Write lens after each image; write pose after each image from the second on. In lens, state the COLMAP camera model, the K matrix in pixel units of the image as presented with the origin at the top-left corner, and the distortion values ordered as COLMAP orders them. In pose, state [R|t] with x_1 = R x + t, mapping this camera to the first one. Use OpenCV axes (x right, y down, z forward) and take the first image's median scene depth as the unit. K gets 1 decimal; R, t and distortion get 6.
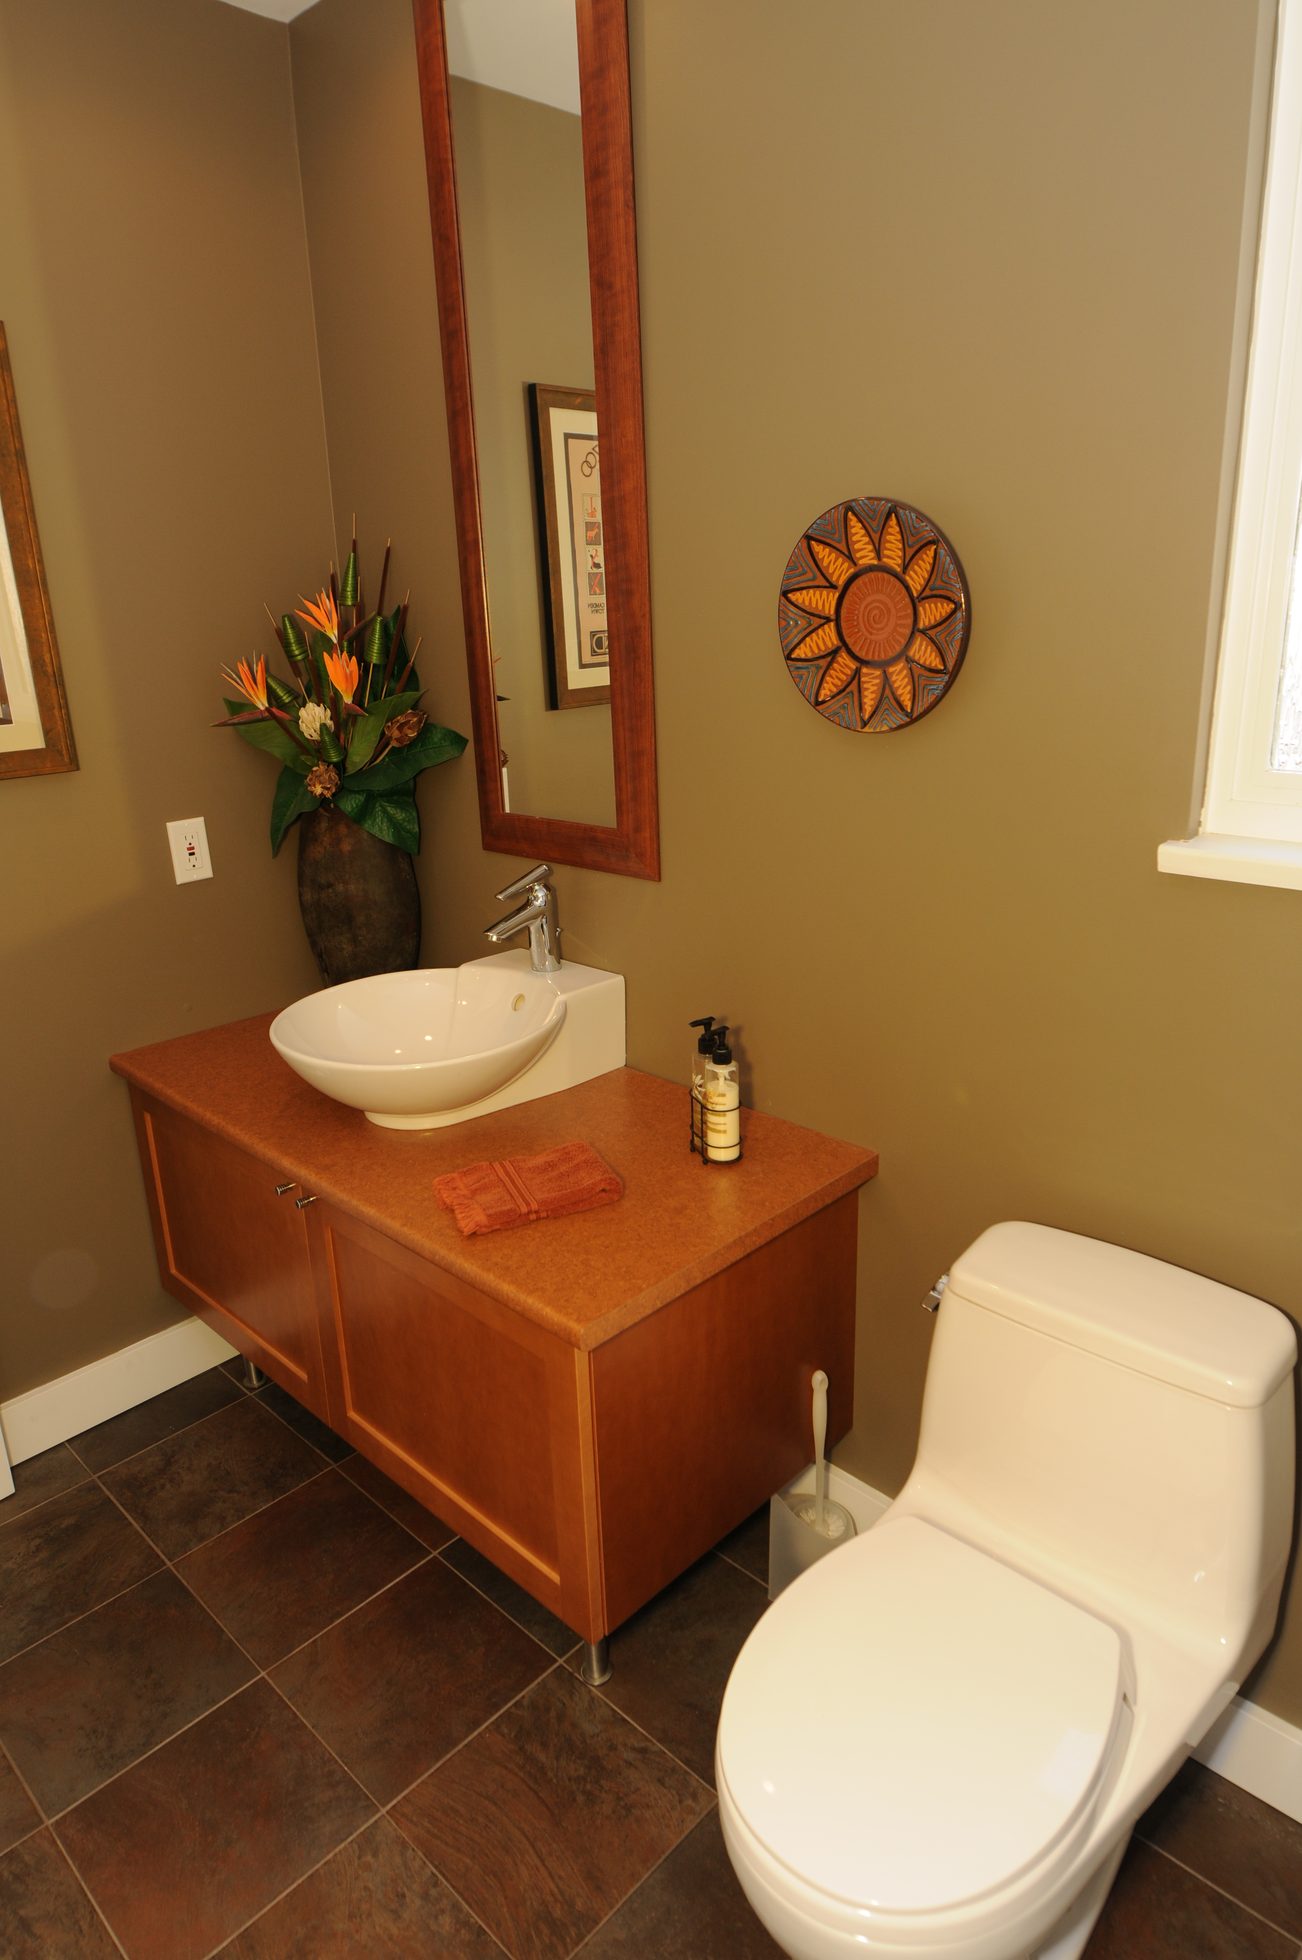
lens RADIAL K [[1188.9, 0, 650.3], [0, 1188.9, 945.7], [0, 0, 1]] dist [-0.014665, -0.002343]
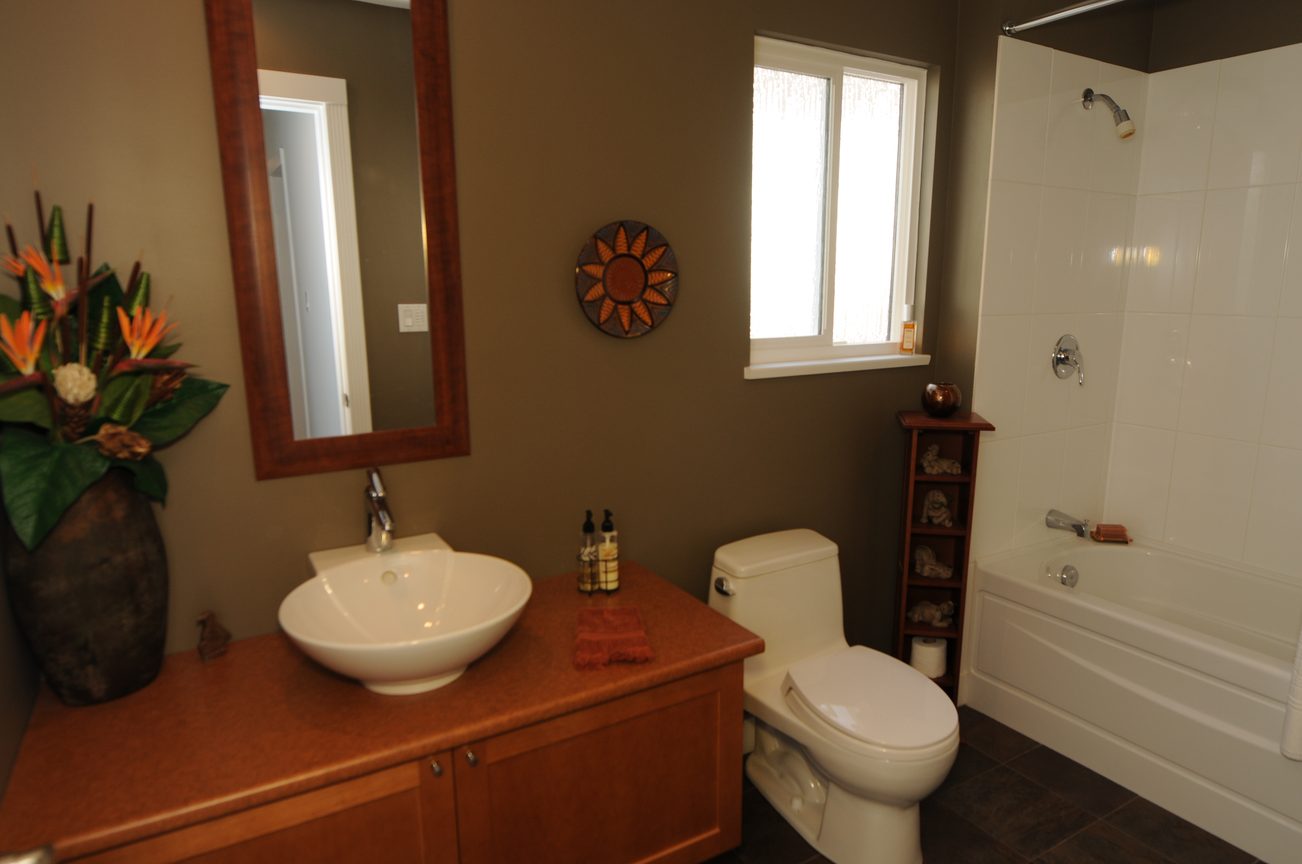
lens RADIAL K [[789.7, 0, 668.1], [0, 789.7, 438.6], [0, 0, 1]] dist [-0.014665, -0.002343]
pose [[0.250218, -0.150396, 0.956437, -1.086965], [0.271735, 0.959064, 0.079719, -0.106744], [-0.929274, 0.239951, 0.280843, 0.622671]]
